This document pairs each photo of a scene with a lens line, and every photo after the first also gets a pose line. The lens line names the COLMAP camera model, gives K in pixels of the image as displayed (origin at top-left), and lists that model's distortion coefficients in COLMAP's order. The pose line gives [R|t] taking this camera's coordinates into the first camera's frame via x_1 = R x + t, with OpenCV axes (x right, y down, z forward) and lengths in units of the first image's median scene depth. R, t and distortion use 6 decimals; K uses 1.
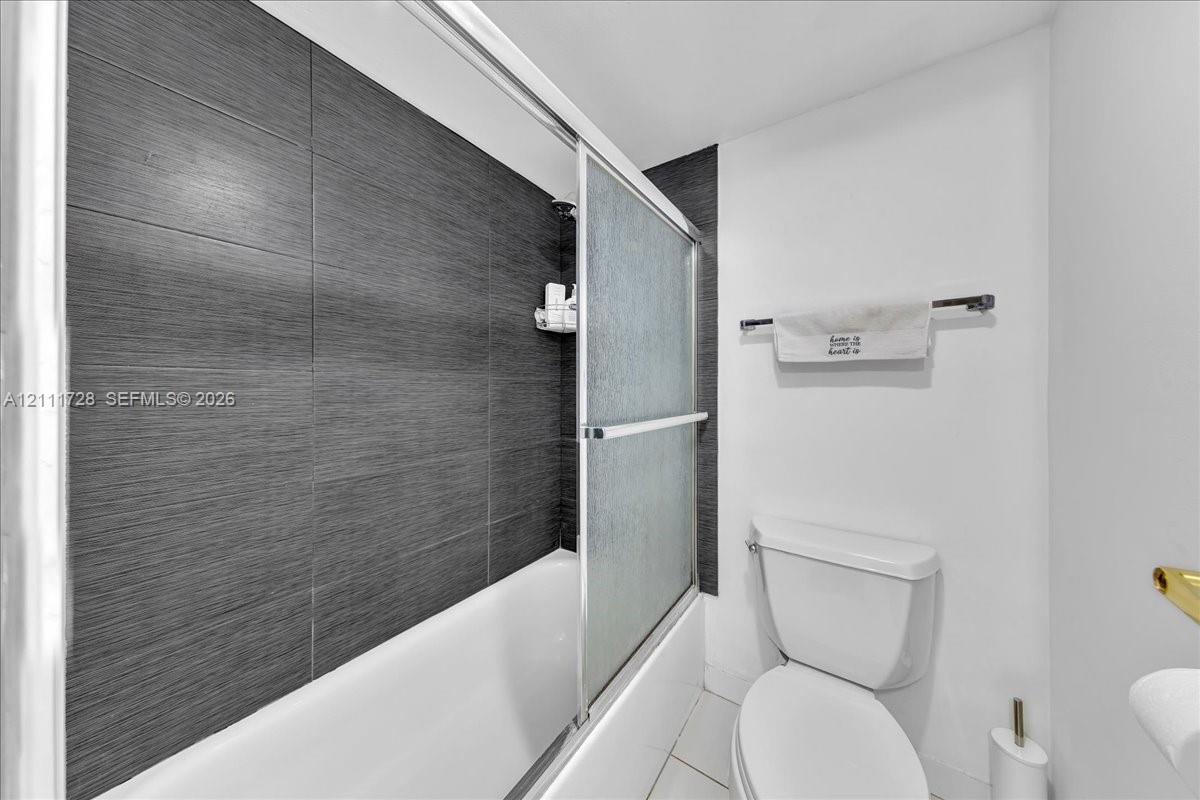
lens RADIAL K [[381.6, 0, 597.9], [0, 381.6, 392.5], [0, 0, 1]] dist [0.006900, -0.000179]
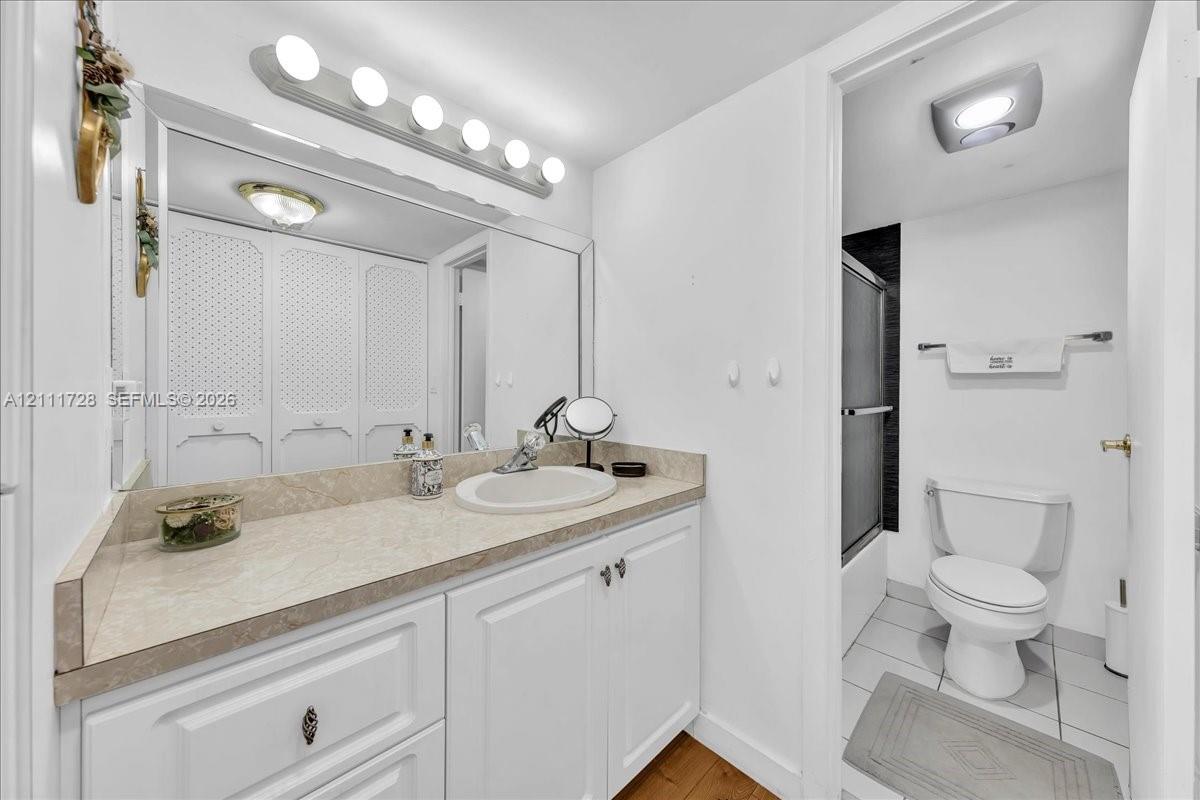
lens RADIAL K [[412.8, 0, 599.4], [0, 412.8, 391.4], [0, 0, 1]] dist [0.000855, 0.000281]
pose [[0.978502, 0.005494, -0.206163, -0.546536], [-0.006046, 0.999980, -0.002048, 0.007646], [0.206148, 0.003251, 0.978515, -0.883780]]
